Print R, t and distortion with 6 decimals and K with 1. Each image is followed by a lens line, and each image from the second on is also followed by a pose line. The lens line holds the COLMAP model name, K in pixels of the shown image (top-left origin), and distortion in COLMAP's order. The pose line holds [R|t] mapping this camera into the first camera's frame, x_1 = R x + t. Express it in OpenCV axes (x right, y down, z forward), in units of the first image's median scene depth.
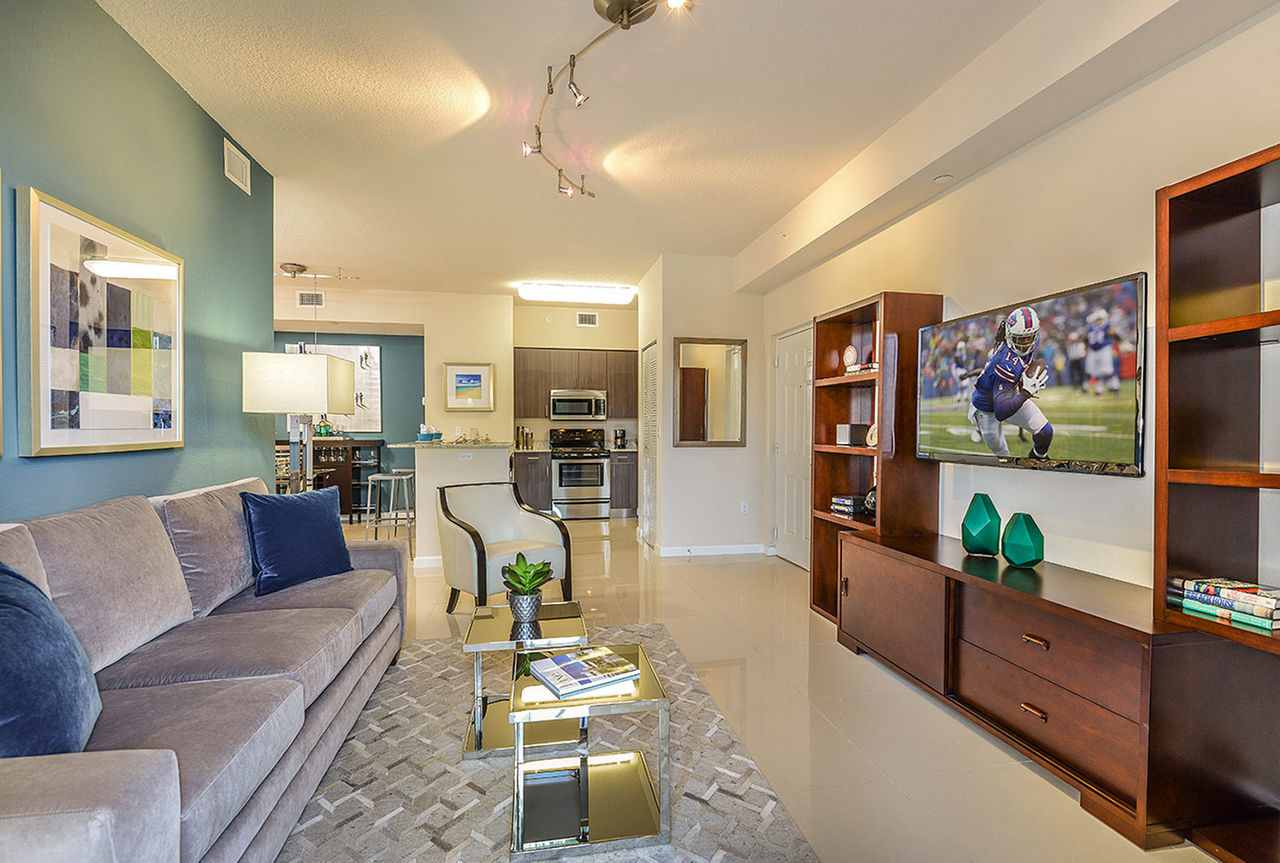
lens RADIAL K [[599.2, 0, 640.0], [0, 599.2, 431.5], [0, 0, 1]] dist [0.000716, 0.000029]
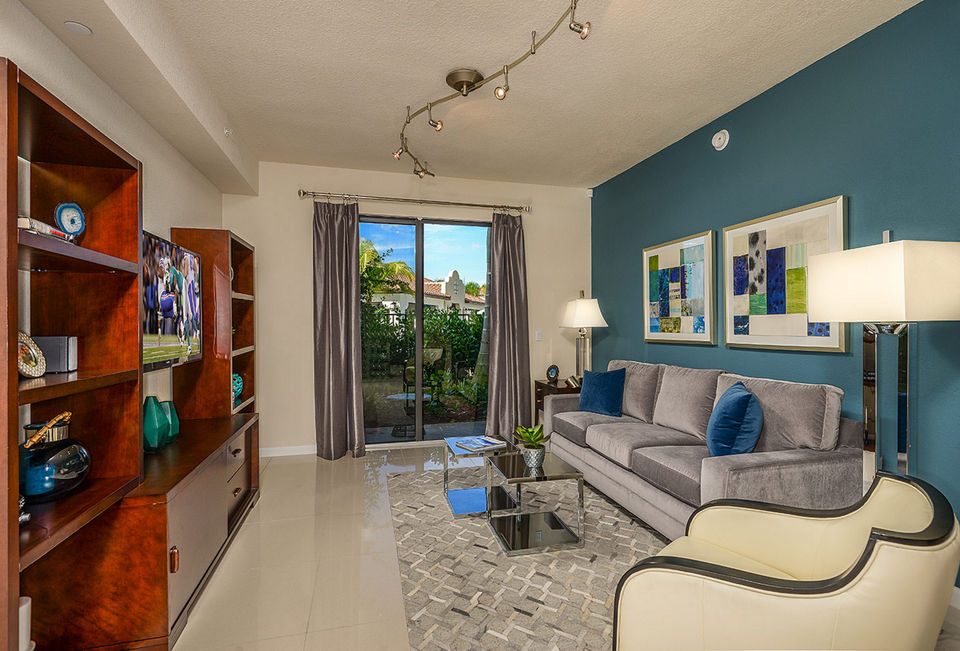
lens RADIAL K [[449.4, 0, 480.0], [0, 449.4, 325.5], [0, 0, 1]] dist [0.000716, 0.000029]
pose [[-0.997680, 0.001489, -0.068055, 0.019217], [0.001322, 0.999996, 0.002497, -0.039253], [0.068058, 0.002402, -0.997678, 2.368485]]
